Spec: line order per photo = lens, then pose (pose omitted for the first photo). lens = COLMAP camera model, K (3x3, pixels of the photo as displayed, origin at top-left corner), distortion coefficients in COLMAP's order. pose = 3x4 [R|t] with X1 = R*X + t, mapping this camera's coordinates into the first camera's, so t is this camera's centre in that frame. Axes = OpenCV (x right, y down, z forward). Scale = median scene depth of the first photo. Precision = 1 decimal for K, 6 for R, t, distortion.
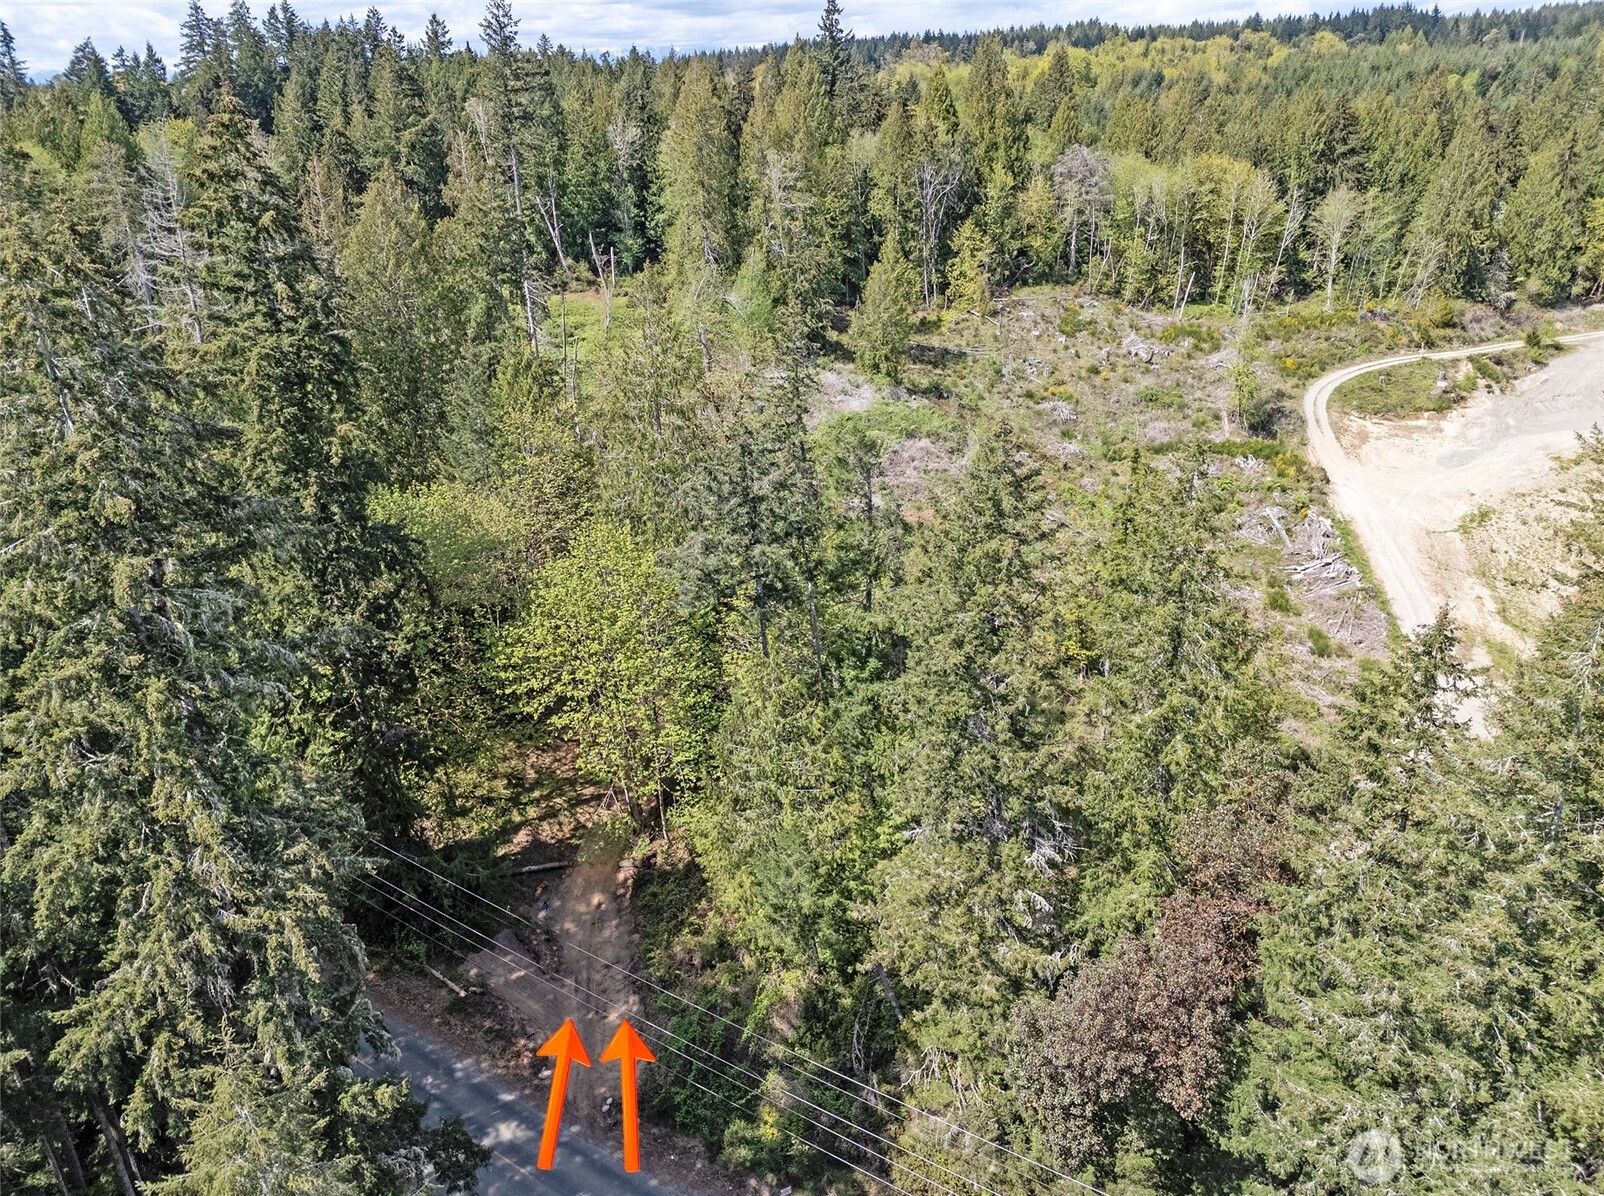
lens RADIAL K [[1270.0, 0, 833.7], [0, 1270.0, 593.6], [0, 0, 1]] dist [0.074576, -0.105835]
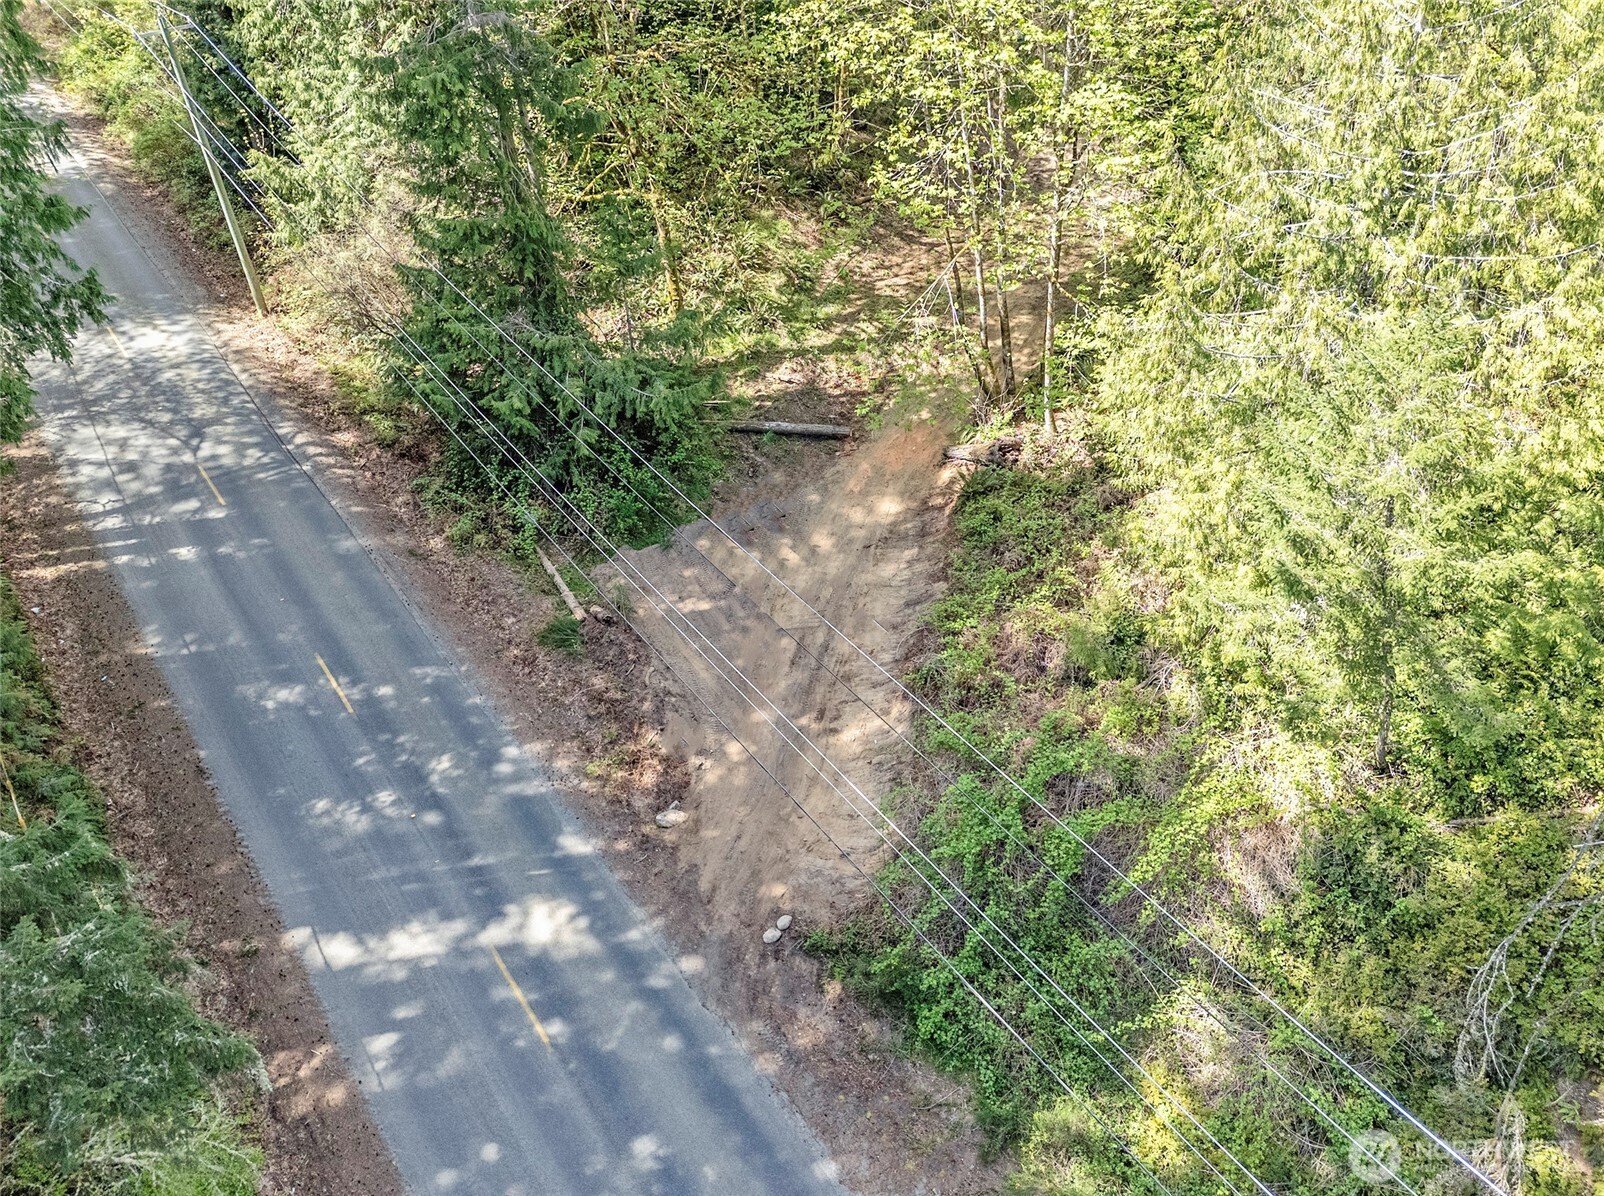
lens RADIAL K [[1270.0, 0, 833.7], [0, 1270.0, 593.6], [0, 0, 1]] dist [0.074576, -0.105835]
pose [[0.927335, 0.215341, -0.306070, -0.050788], [-0.145768, 0.961111, 0.234558, 0.177313], [0.344677, -0.172899, 0.922661, 0.590003]]
